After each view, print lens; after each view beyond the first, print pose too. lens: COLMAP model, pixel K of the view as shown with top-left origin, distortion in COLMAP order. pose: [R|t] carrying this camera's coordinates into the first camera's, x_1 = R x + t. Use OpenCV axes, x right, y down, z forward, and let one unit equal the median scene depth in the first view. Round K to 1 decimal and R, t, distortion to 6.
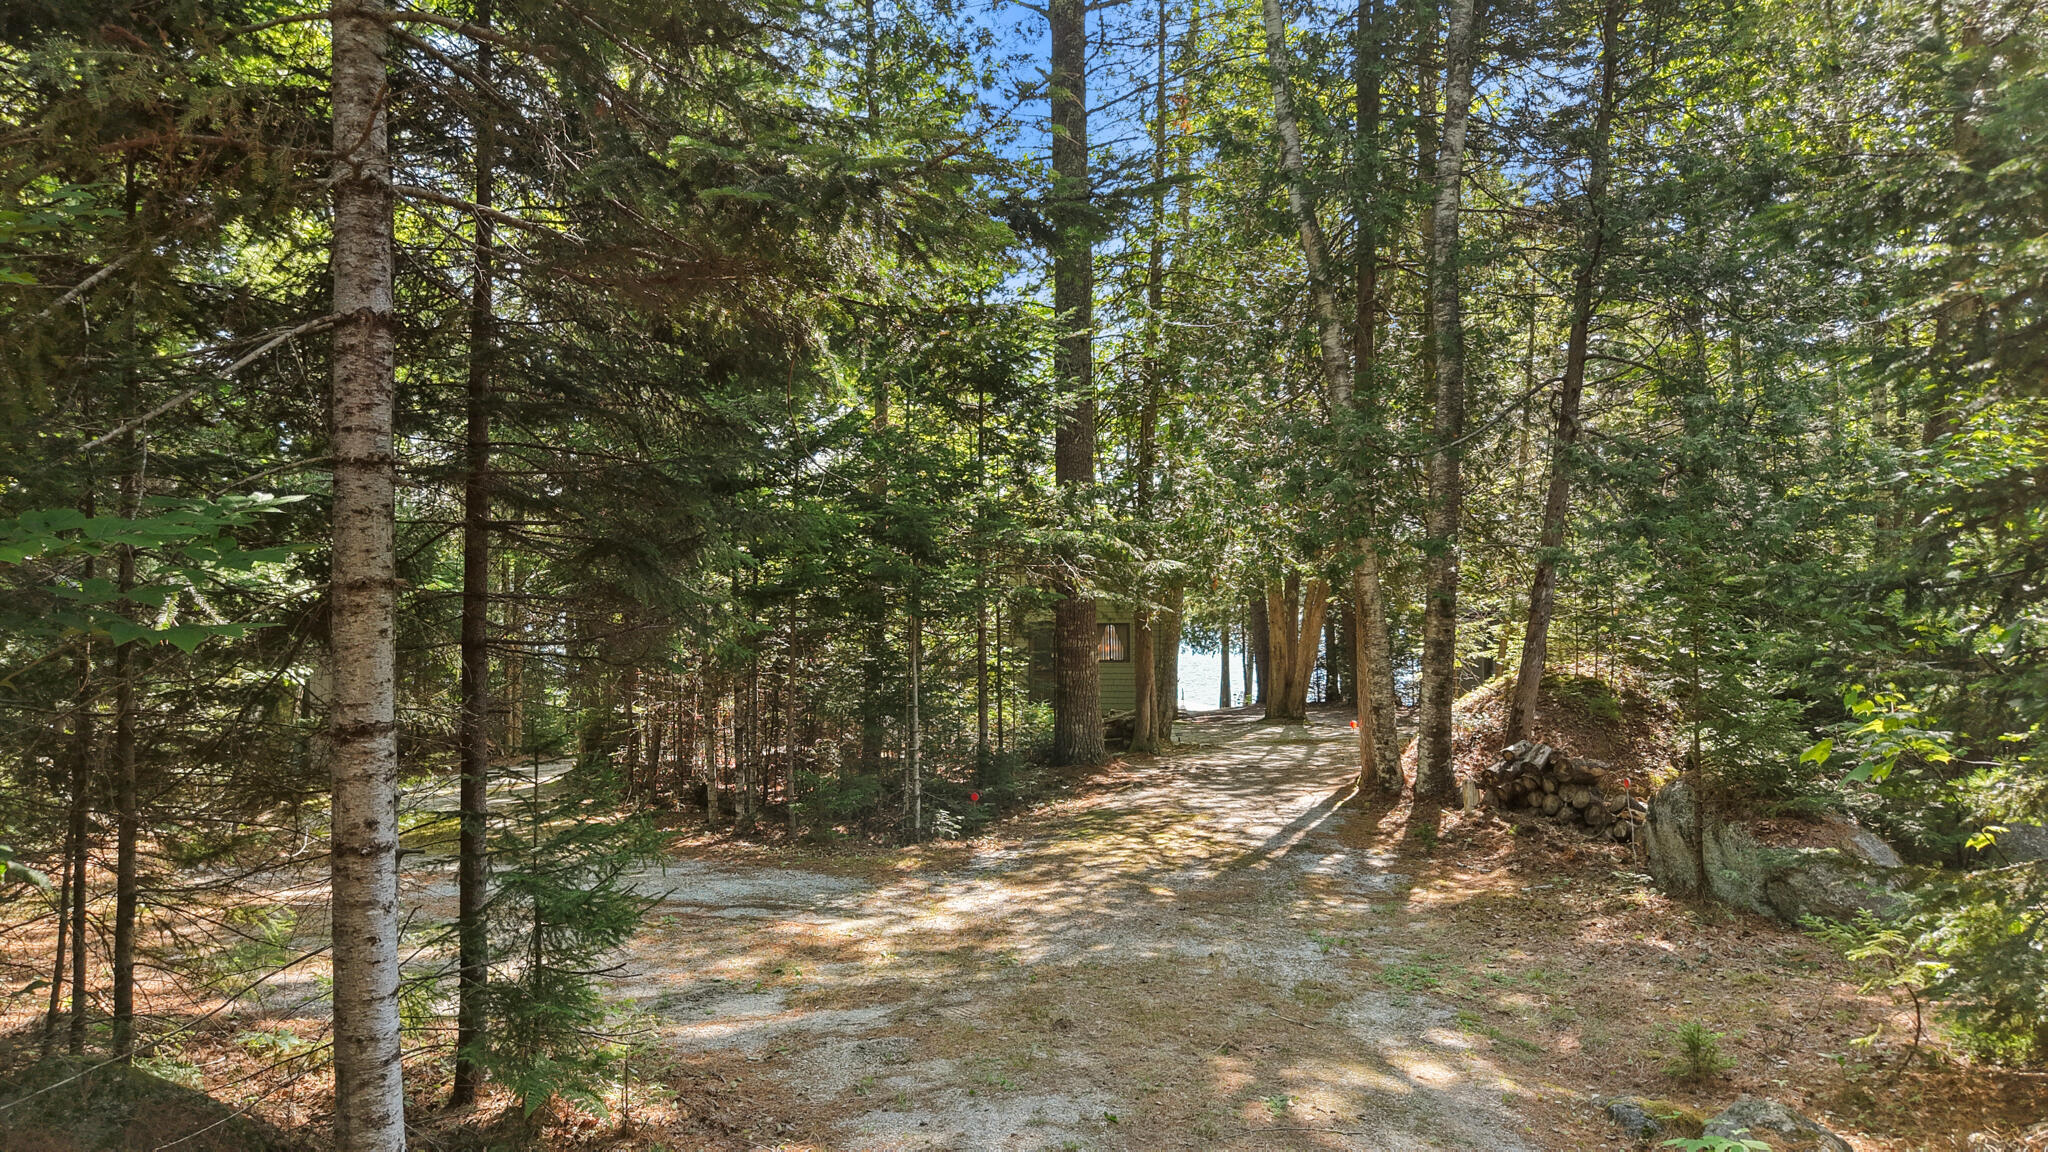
lens RADIAL K [[1427.8, 0, 1024.0], [0, 1427.8, 576.0], [0, 0, 1]] dist [-0.002664, -0.001649]
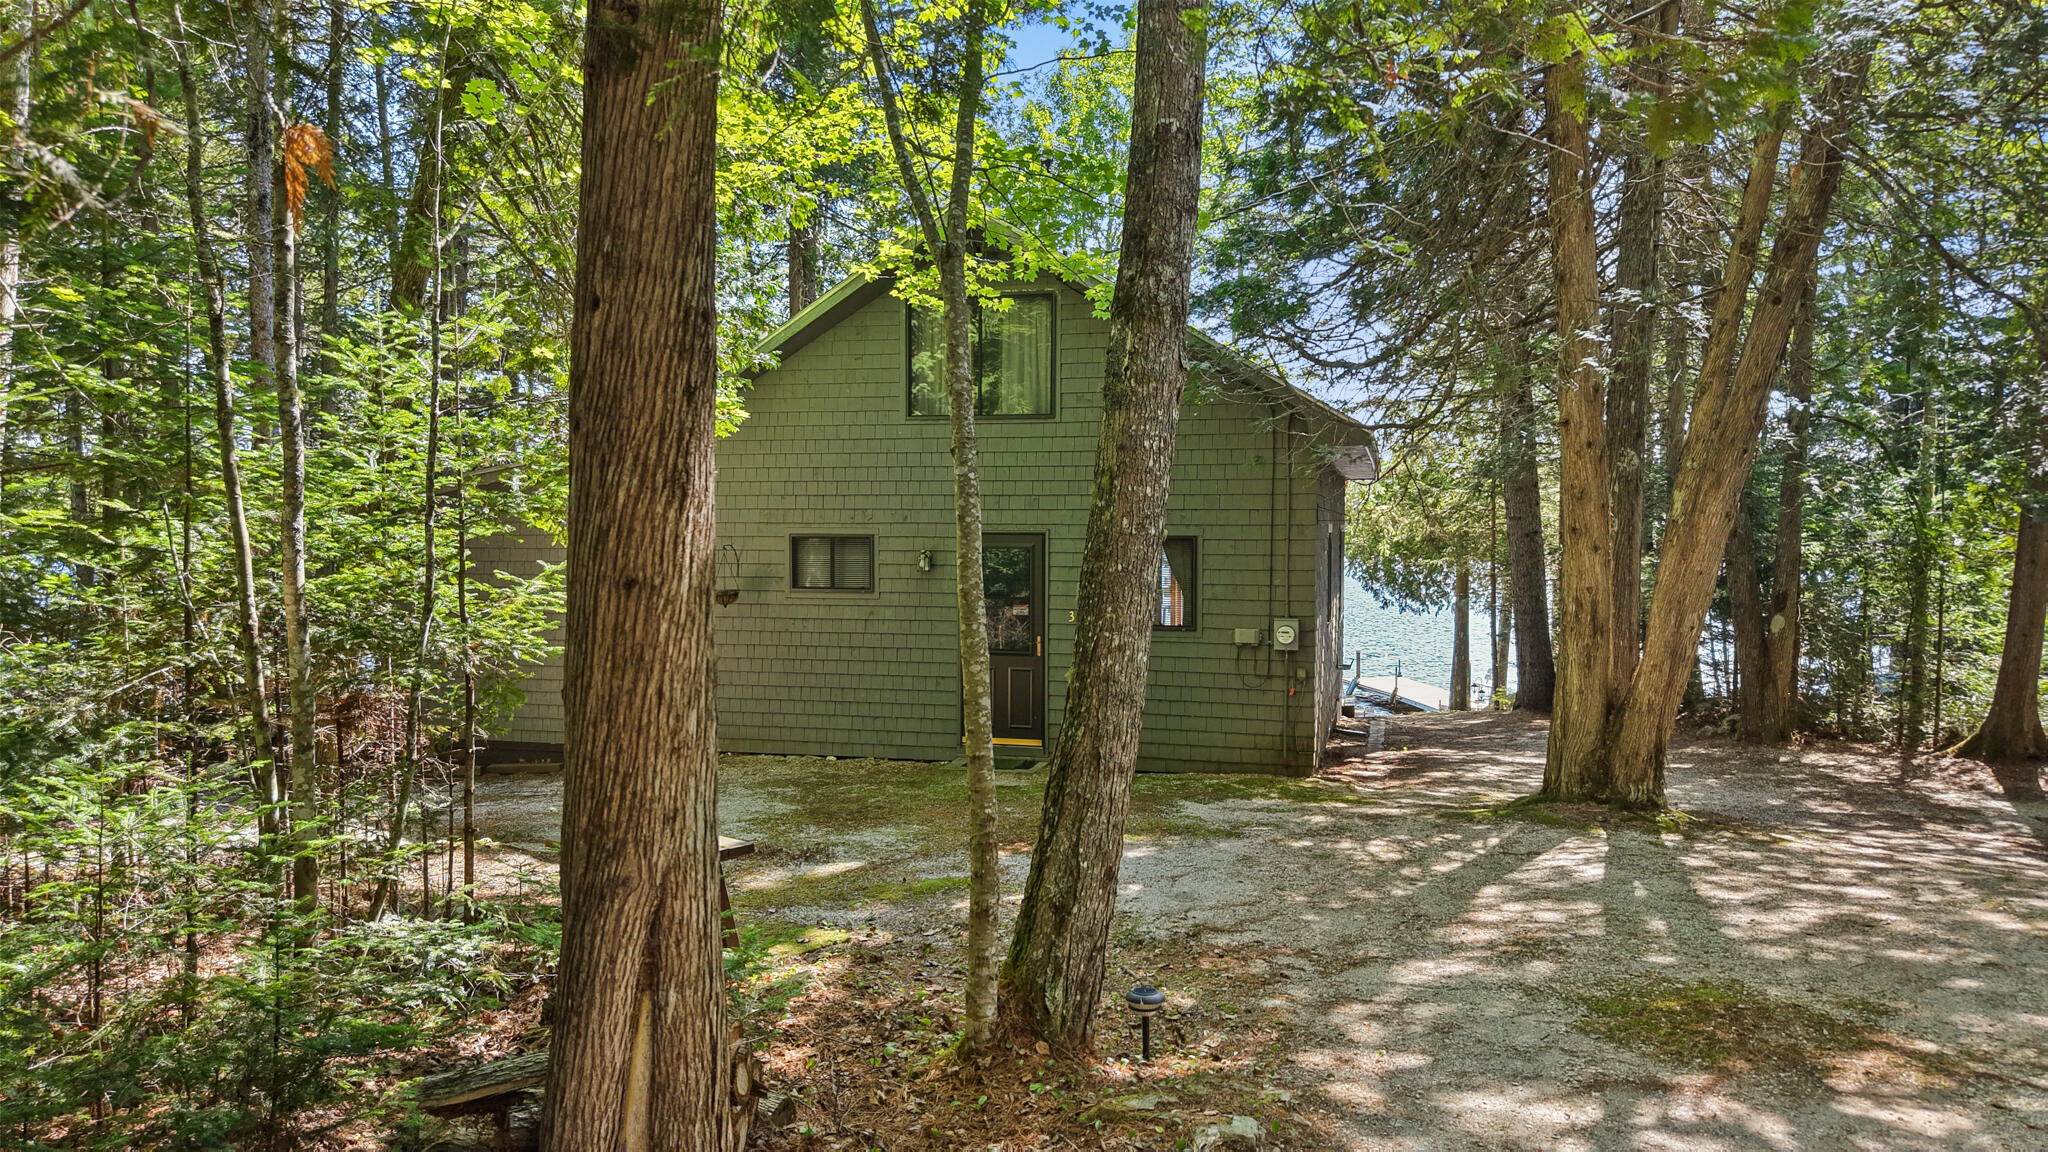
lens RADIAL K [[1416.5, 0, 1013.3], [0, 1416.5, 567.3], [0, 0, 1]] dist [-0.004642, -0.001178]
pose [[0.983845, 0.007008, -0.178885, 0.065191], [-0.001632, 0.999543, 0.030183, 0.019510], [0.179015, -0.029403, 0.983407, 0.403440]]
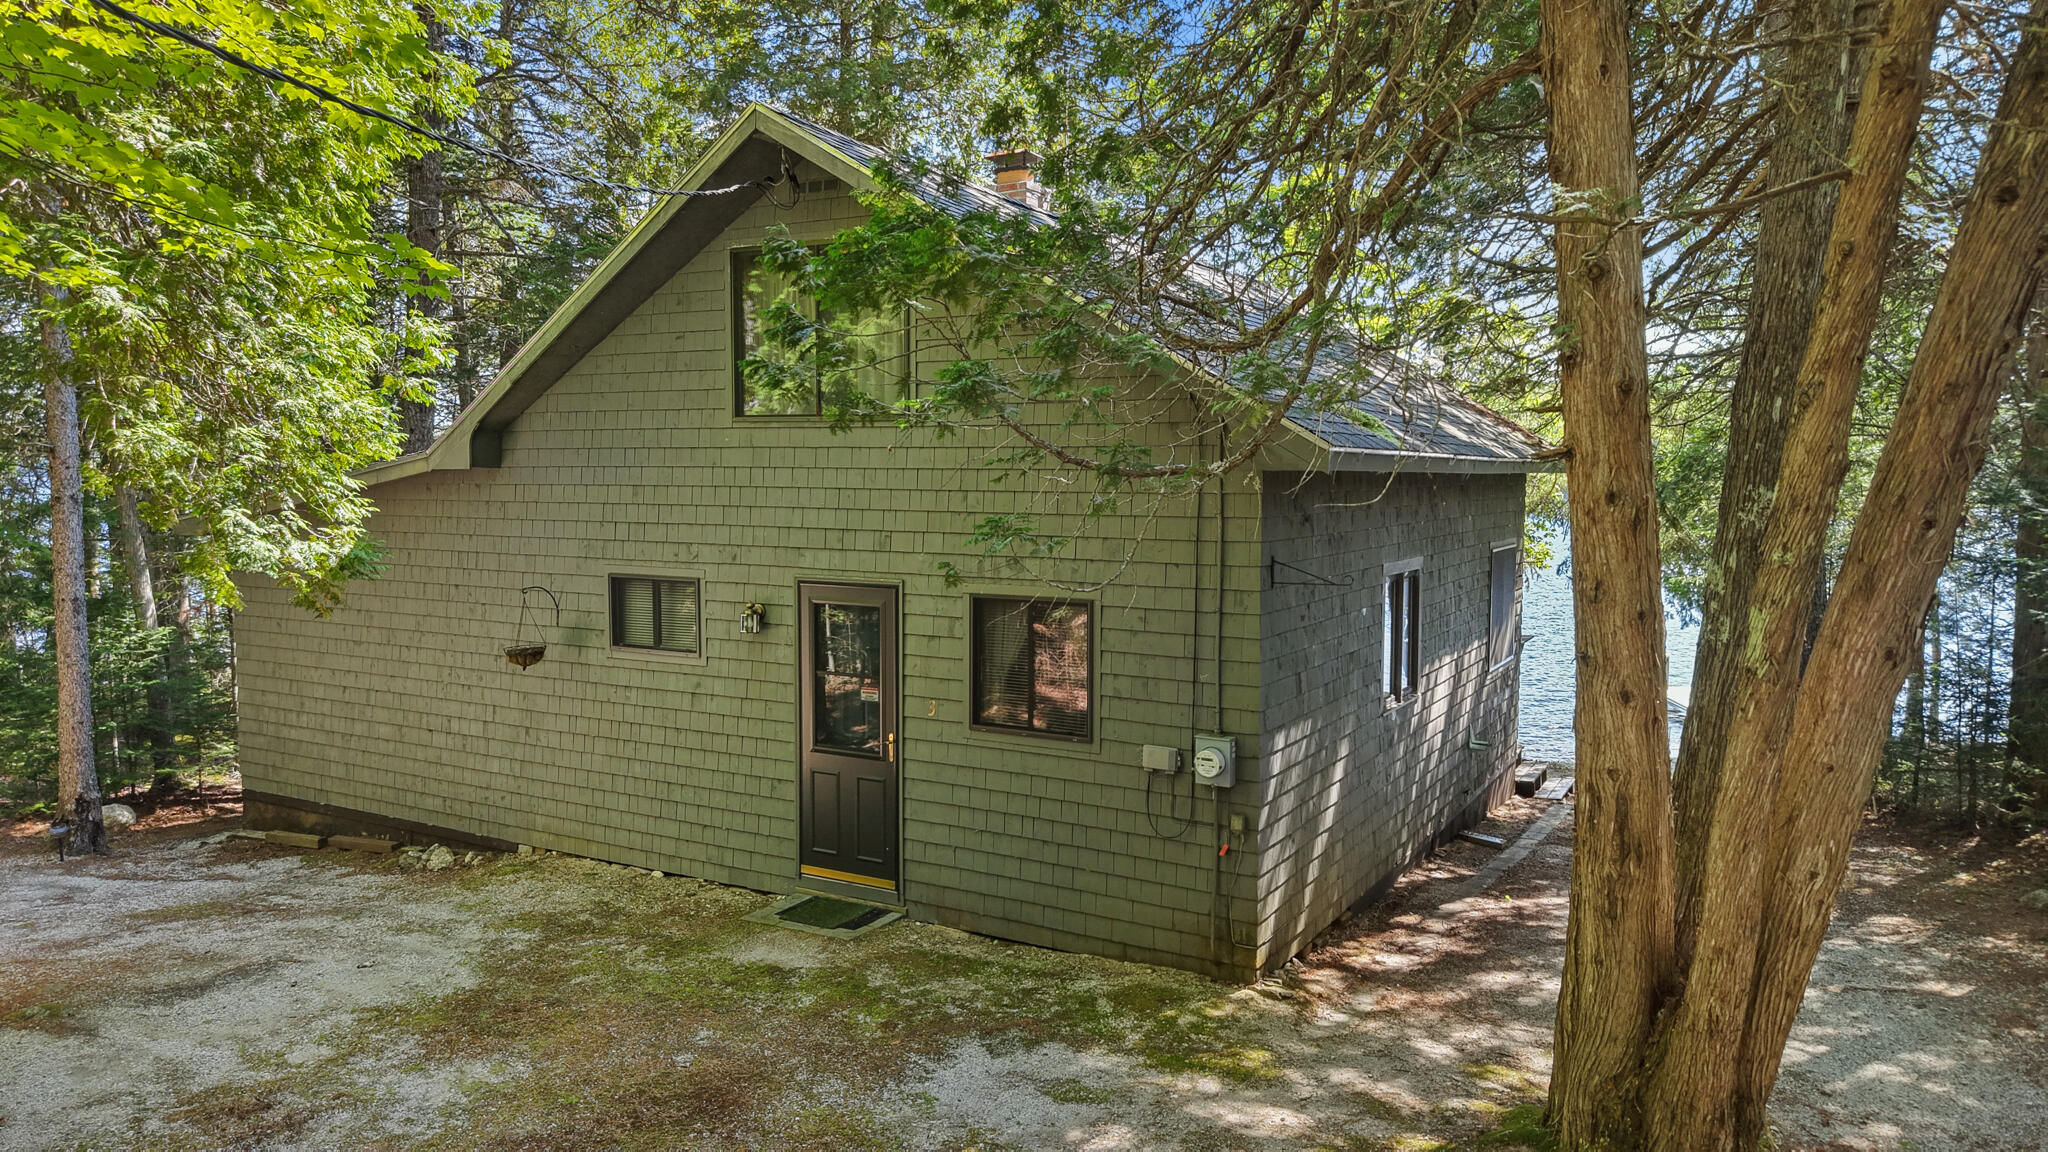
lens RADIAL K [[1417.7, 0, 1018.5], [0, 1417.7, 566.0], [0, 0, 1]] dist [0.013865, -0.007597]
pose [[0.908236, 0.031427, -0.417277, 0.119676], [-0.003606, 0.997727, 0.067296, 0.004580], [0.418443, -0.059616, 0.906284, 0.516330]]
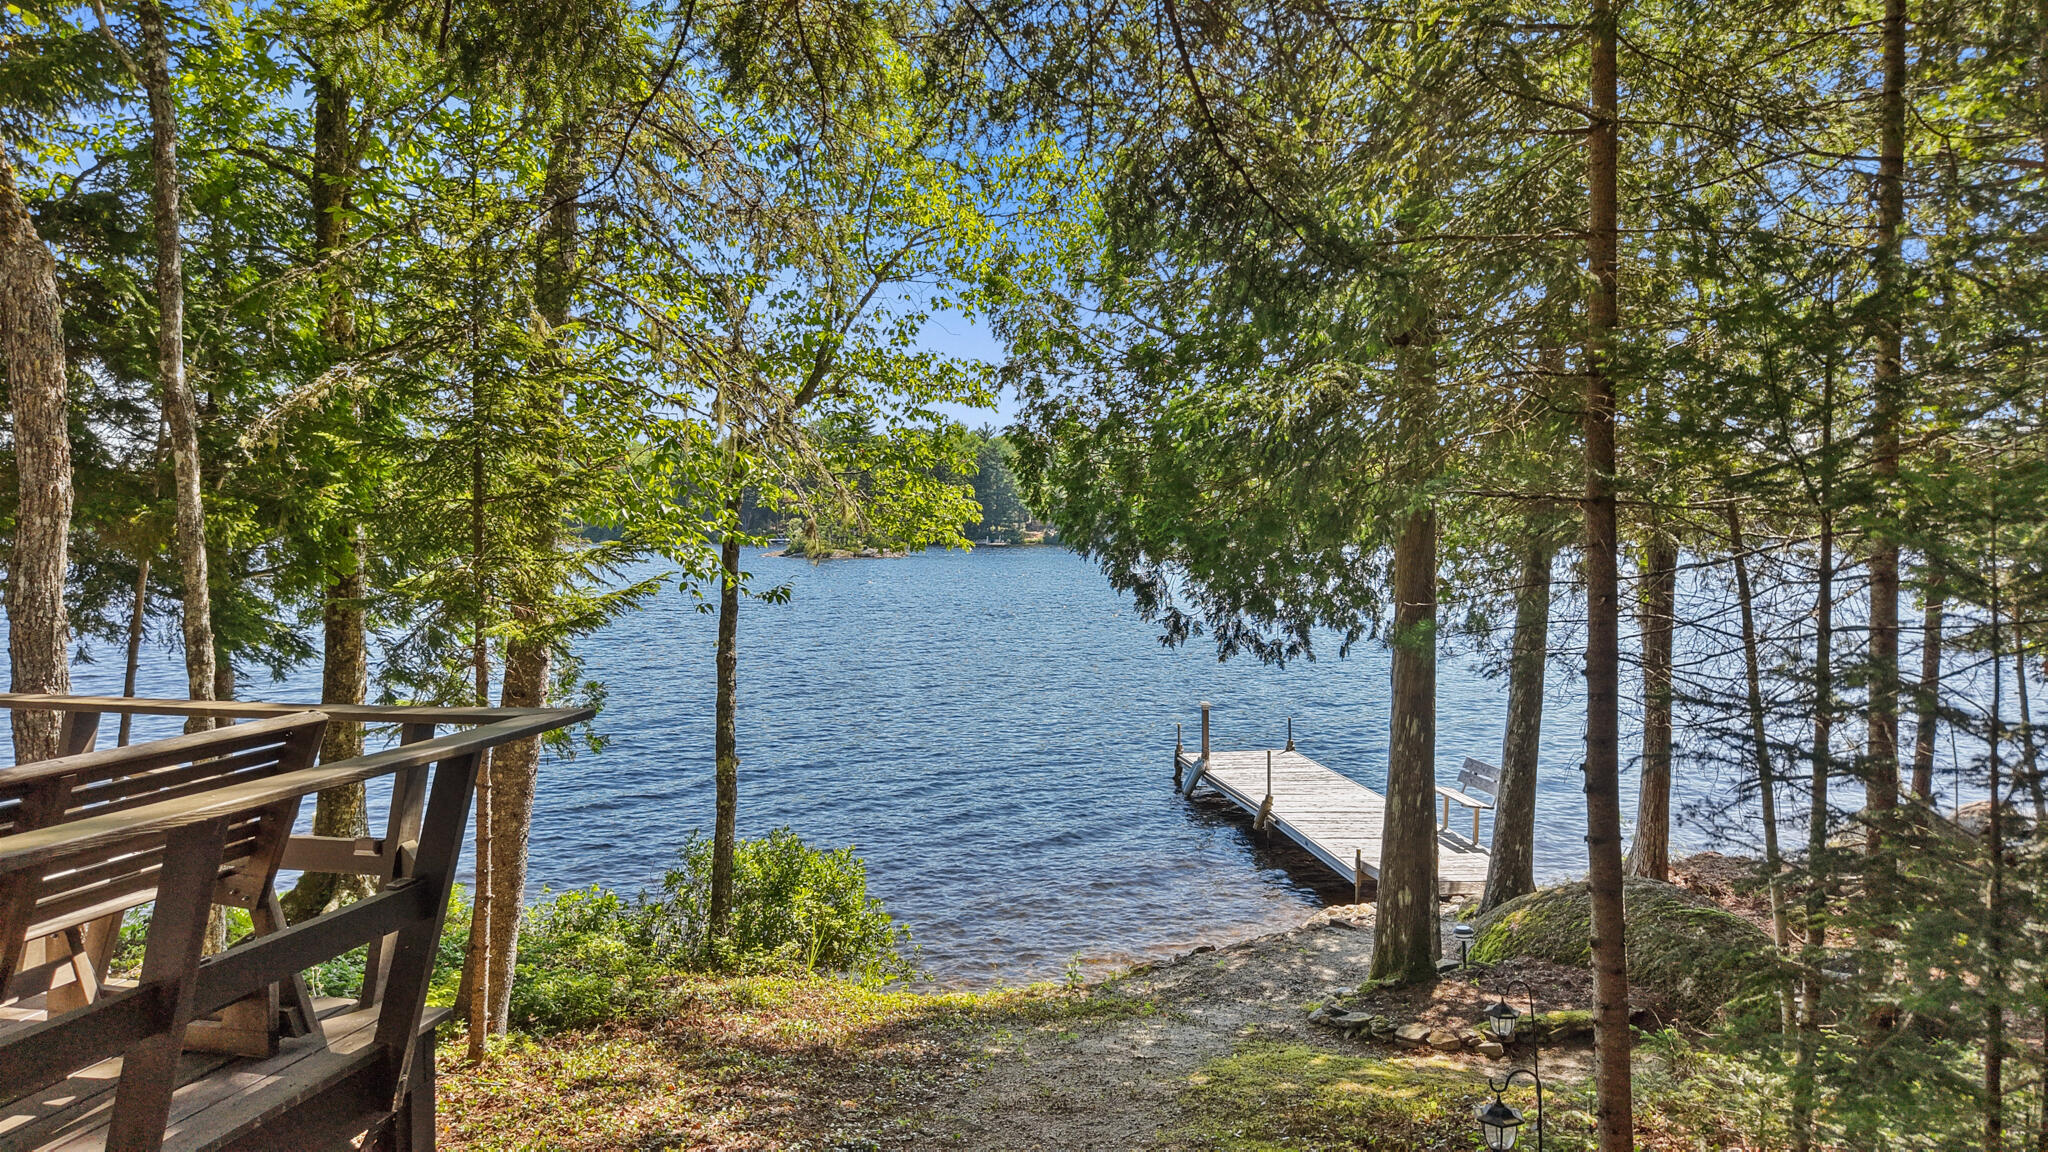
lens RADIAL K [[1427.8, 0, 1024.0], [0, 1427.8, 576.0], [0, 0, 1]] dist [-0.002664, -0.001649]
pose [[0.990647, 0.009632, -0.136110, 0.123170], [-0.003807, 0.999068, 0.042994, 0.038907], [0.136397, -0.042074, 0.989760, 0.862176]]
